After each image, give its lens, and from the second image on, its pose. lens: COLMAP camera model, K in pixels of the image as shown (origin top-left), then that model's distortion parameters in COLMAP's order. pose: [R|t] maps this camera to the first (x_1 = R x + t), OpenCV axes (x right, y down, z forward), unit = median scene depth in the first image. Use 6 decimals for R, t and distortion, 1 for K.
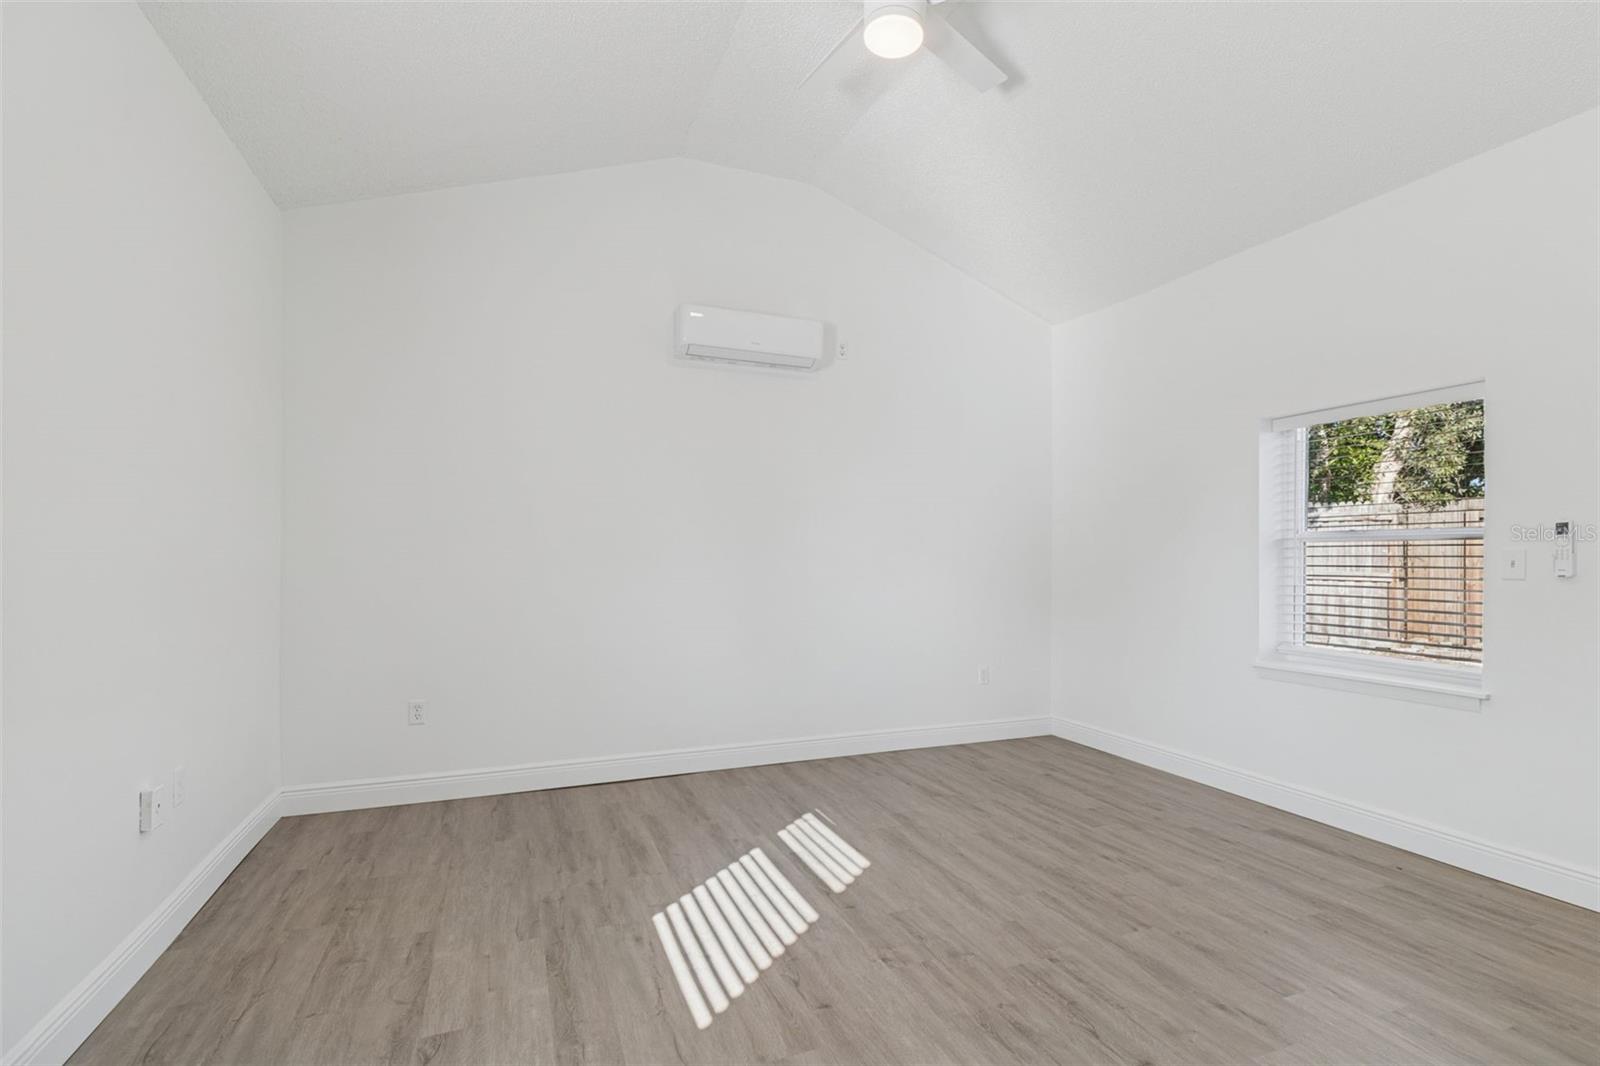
lens RADIAL K [[717.6, 0, 809.2], [0, 717.6, 542.7], [0, 0, 1]] dist [-0.001933, -0.000226]
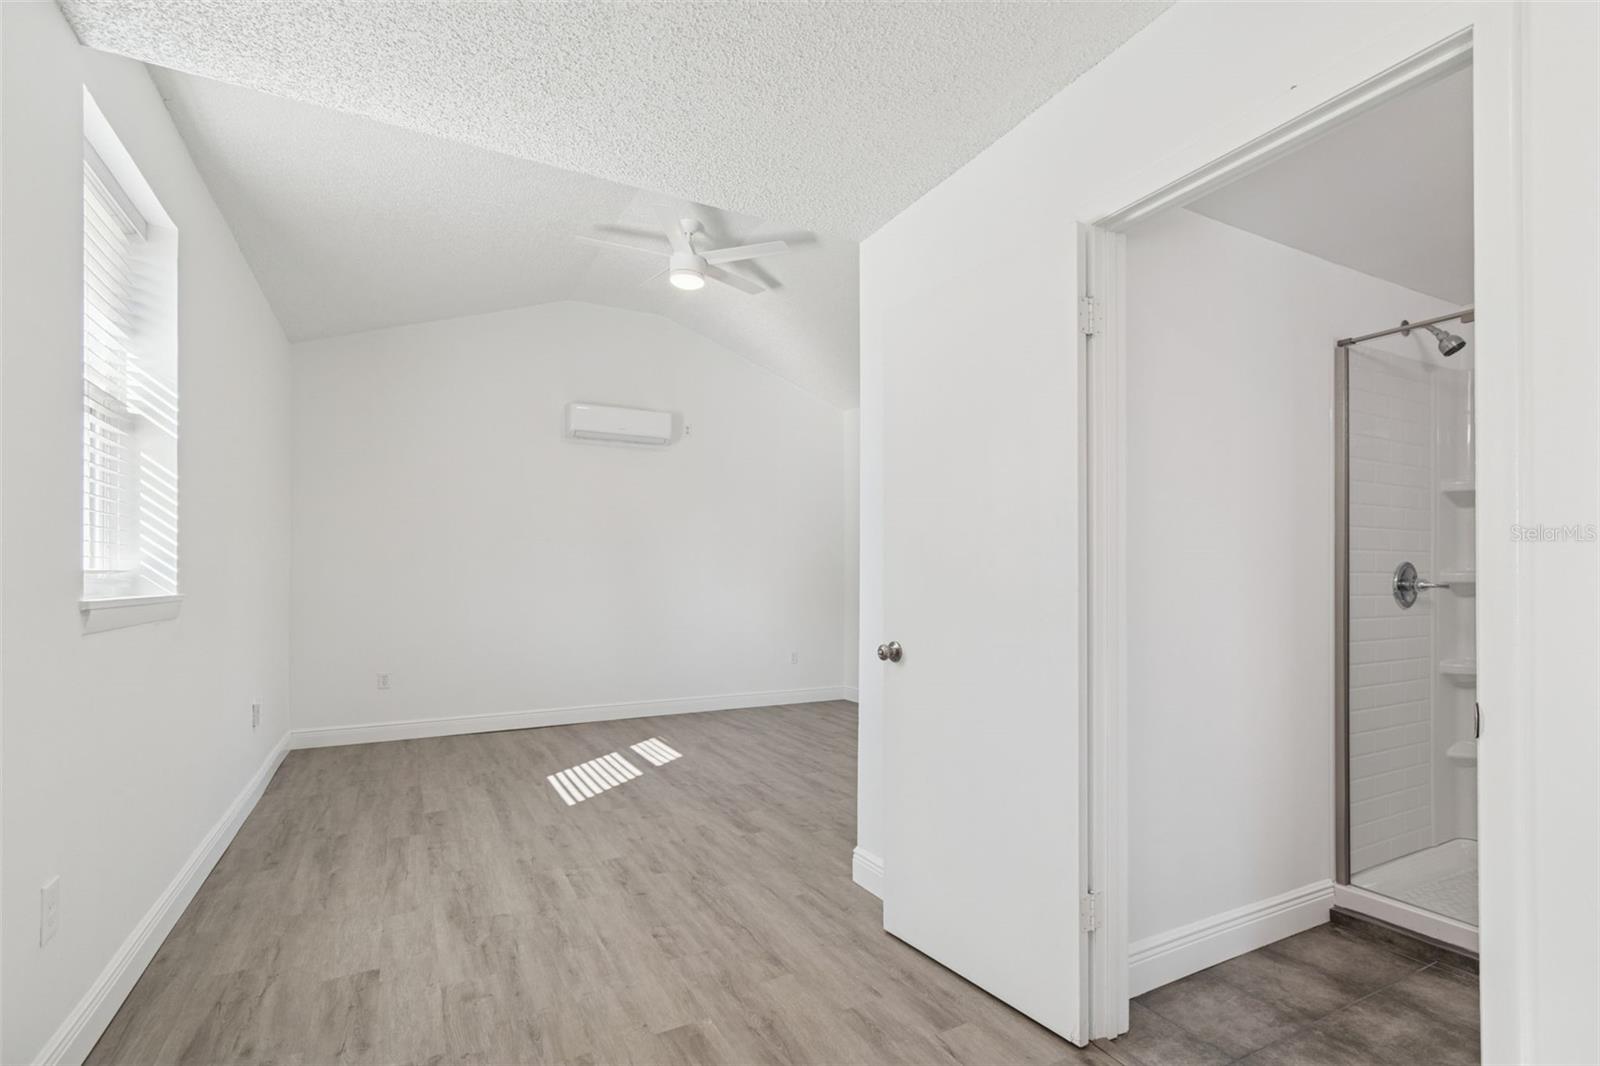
lens RADIAL K [[705.9, 0, 805.7], [0, 705.9, 563.2], [0, 0, 1]] dist [-0.000194, 0.000166]
pose [[0.992865, -0.001927, 0.119232, 0.168918], [0.001681, 0.999996, 0.002161, -0.007503], [-0.119236, -0.001945, 0.992864, -0.652123]]
